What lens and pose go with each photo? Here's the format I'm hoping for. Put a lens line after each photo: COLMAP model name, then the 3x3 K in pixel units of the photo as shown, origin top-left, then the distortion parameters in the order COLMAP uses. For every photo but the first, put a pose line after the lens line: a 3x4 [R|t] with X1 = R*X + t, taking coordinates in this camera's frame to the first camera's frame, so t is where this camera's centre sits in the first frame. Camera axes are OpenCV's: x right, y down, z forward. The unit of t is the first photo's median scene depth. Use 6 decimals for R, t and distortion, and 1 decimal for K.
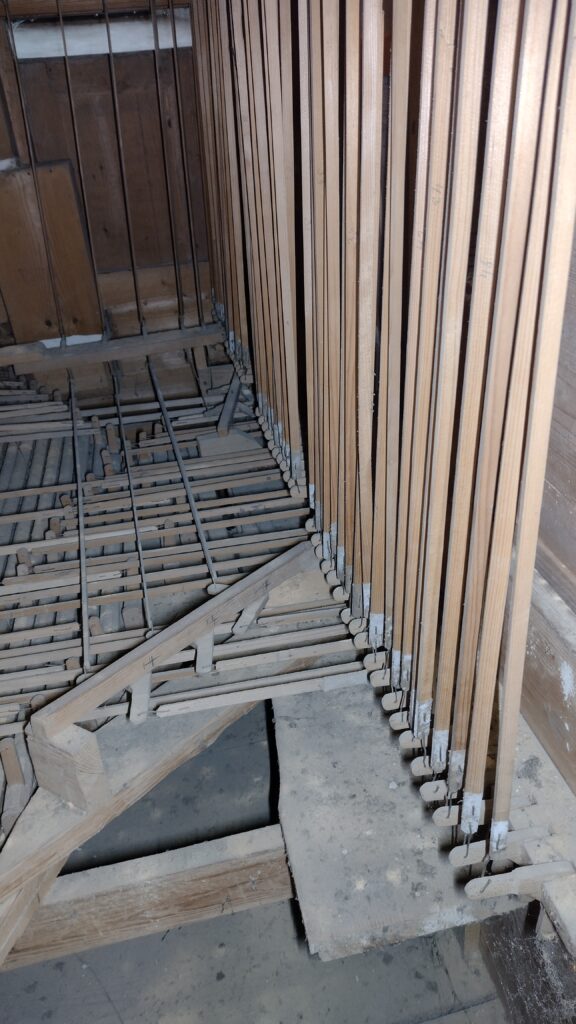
lens RADIAL K [[755.5, 0, 288.0], [0, 755.5, 512.0], [0, 0, 1]] dist [0.119706, -0.185671]
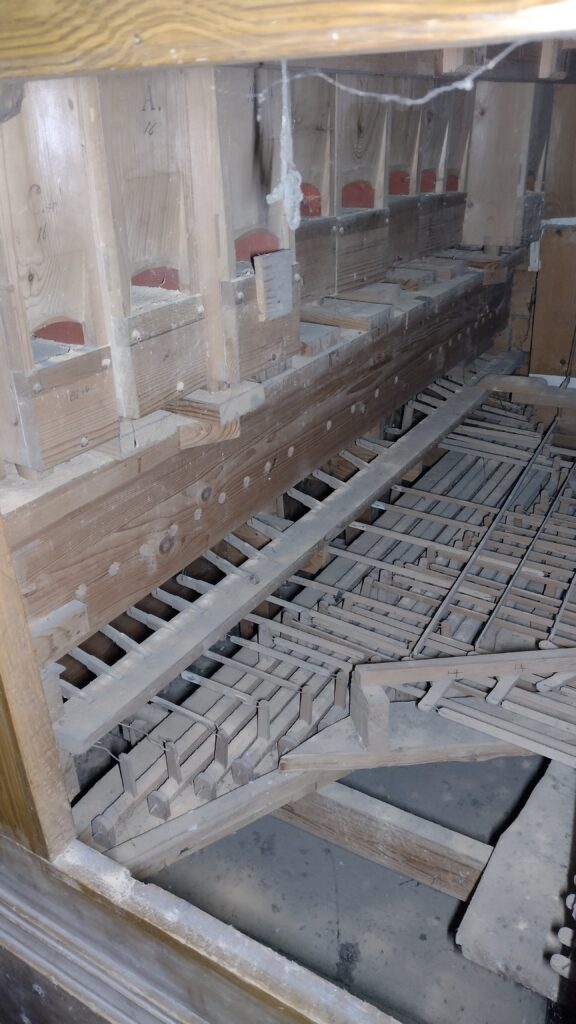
lens RADIAL K [[755.5, 0, 288.0], [0, 755.5, 512.0], [0, 0, 1]] dist [0.119706, -0.185671]
pose [[0.725784, 0.333798, -0.601512, 0.261325], [-0.326752, 0.936732, 0.125564, -0.105965], [0.605369, 0.105413, 0.788934, -0.157318]]
